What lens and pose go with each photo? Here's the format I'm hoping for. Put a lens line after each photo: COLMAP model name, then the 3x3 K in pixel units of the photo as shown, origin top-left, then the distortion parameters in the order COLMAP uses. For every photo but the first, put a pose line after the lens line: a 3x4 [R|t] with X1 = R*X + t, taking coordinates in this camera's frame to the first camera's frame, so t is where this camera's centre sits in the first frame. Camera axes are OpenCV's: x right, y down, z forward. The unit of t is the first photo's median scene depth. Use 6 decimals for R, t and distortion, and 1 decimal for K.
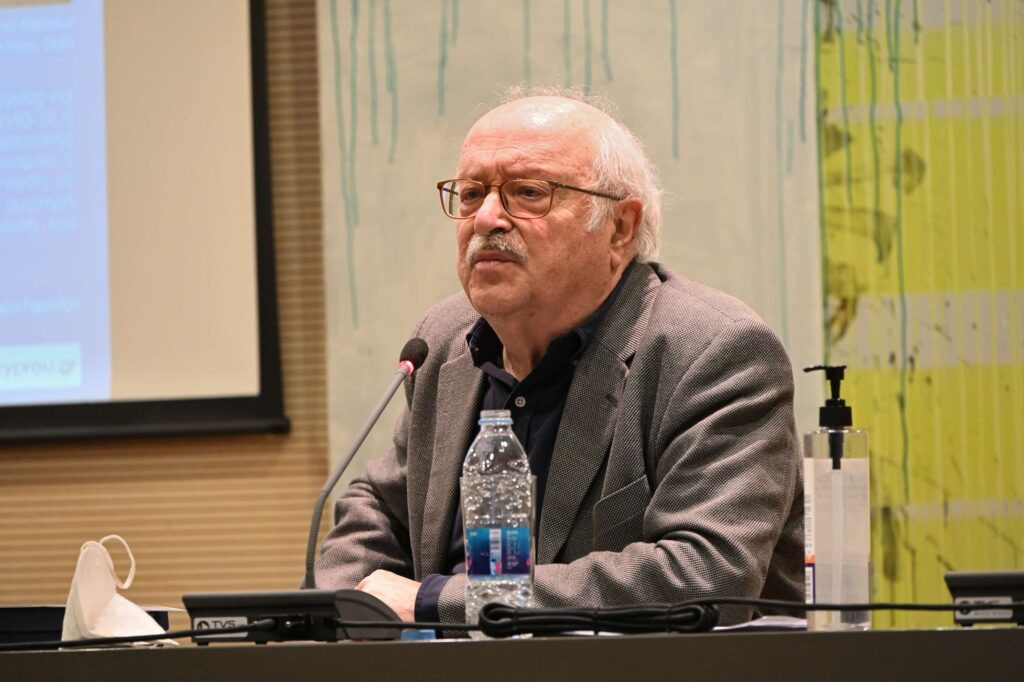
lens RADIAL K [[5827.9, 0, 507.7], [0, 5827.9, 342.5], [0, 0, 1]] dist [-0.262014, 0.000000]
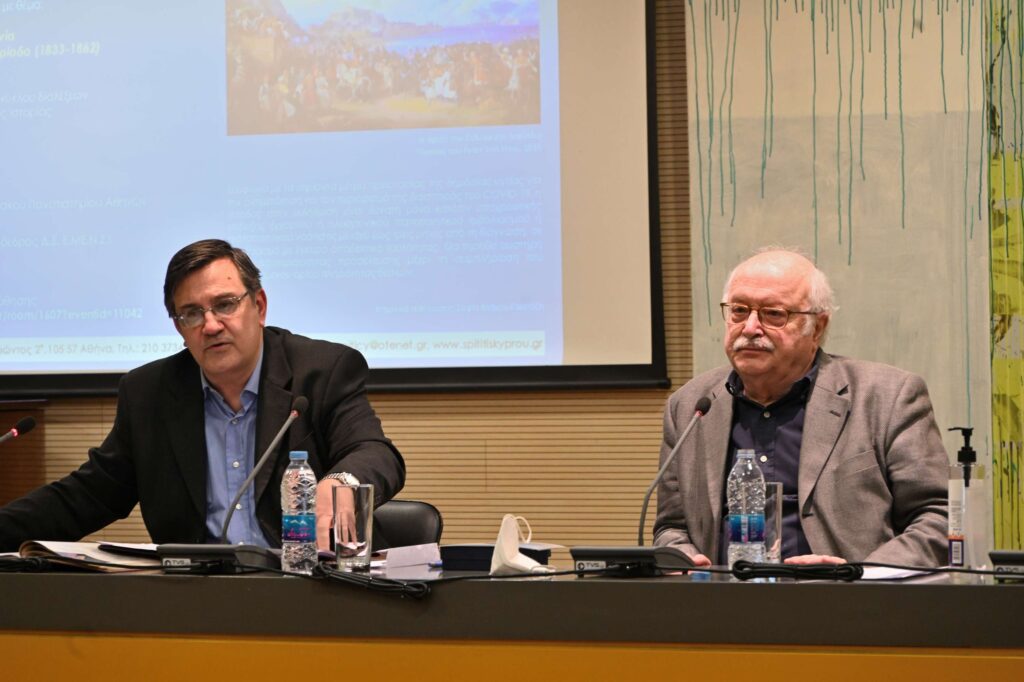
lens RADIAL K [[4160.1, 0, 510.8], [0, 4160.1, 341.6], [0, 0, 1]] dist [-0.003517, 0.000000]
pose [[0.995177, 0.010786, -0.097505, 0.033978], [-0.006261, 0.998894, 0.046597, -0.054407], [0.097900, -0.045762, 0.994144, -0.187122]]
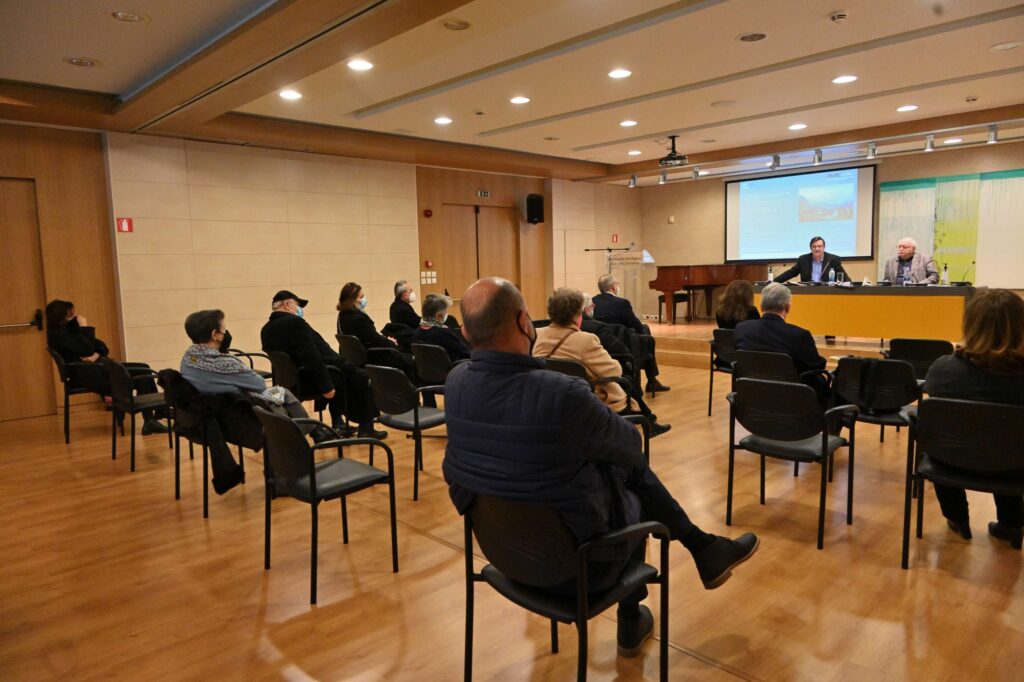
lens RADIAL K [[664.7, 0, 514.4], [0, 664.7, 340.1], [0, 0, 1]] dist [-0.003683, -0.005386]
pose [[0.886148, 0.051402, -0.460543, -0.055996], [0.028340, 0.985957, 0.164574, -0.060445], [0.462535, -0.158889, 0.872247, -0.415747]]
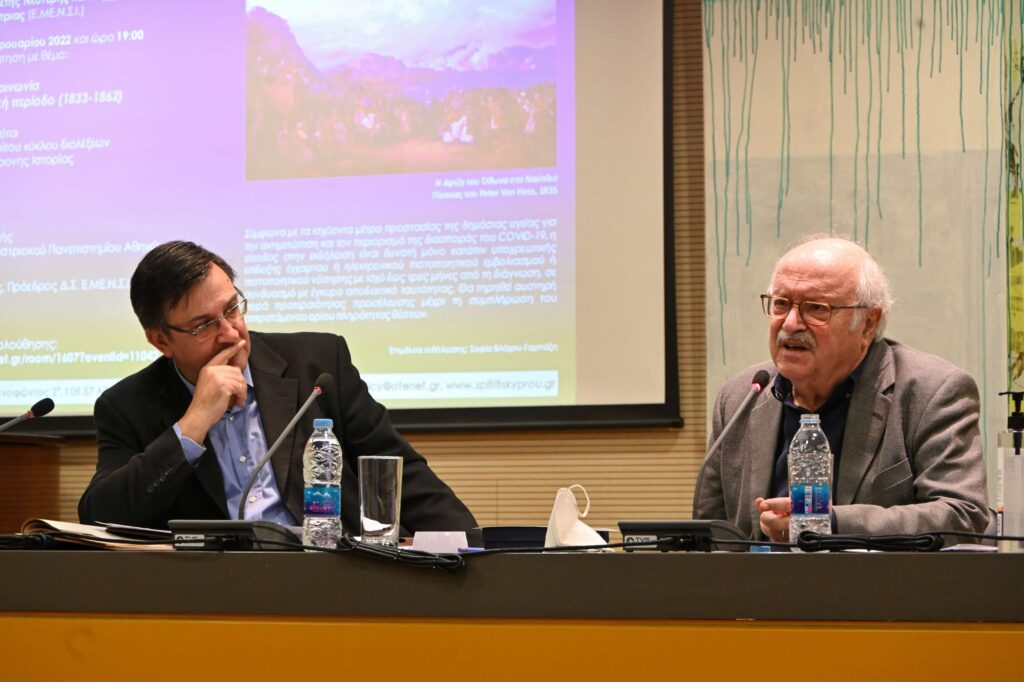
lens RADIAL K [[3473.9, 0, 504.8], [0, 3473.9, 338.0], [0, 0, 1]] dist [-0.014680, 0.000000]
pose [[0.995909, 0.020332, -0.088047, -0.001338], [-0.021298, 0.999723, -0.010040, 0.001186], [0.087818, 0.011874, 0.996066, 0.007428]]
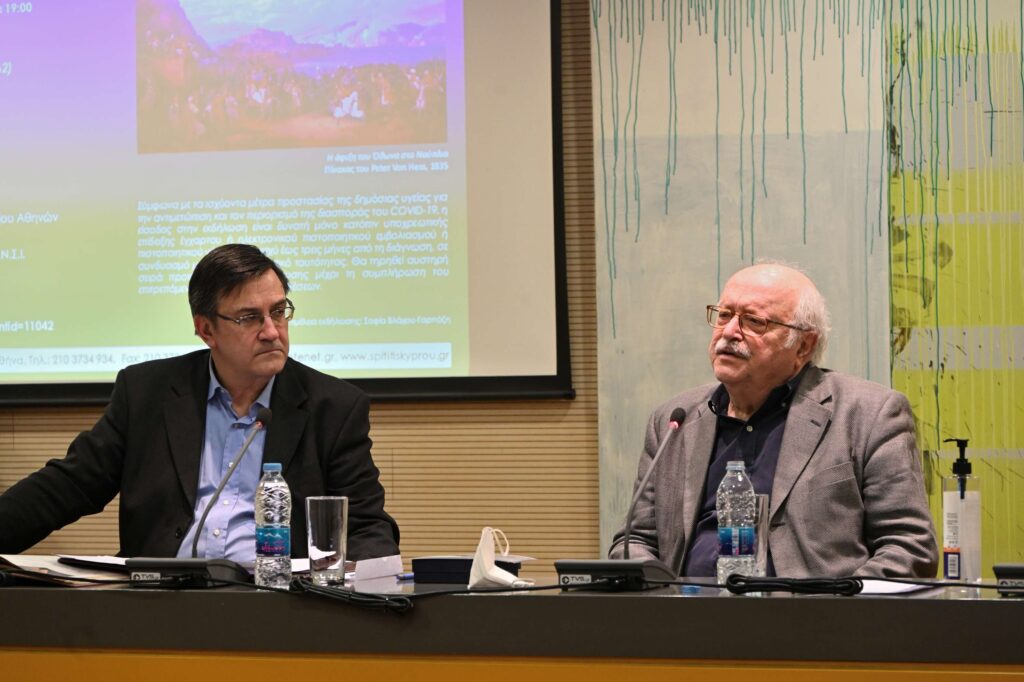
lens RADIAL K [[3621.6, 0, 508.9], [0, 3621.6, 344.3], [0, 0, 1]] dist [-0.008231, 0.000000]
pose [[0.999469, 0.011445, -0.030501, -0.025379], [-0.010146, 0.999049, 0.042406, -0.046913], [0.030957, -0.042074, 0.998635, -0.064832]]
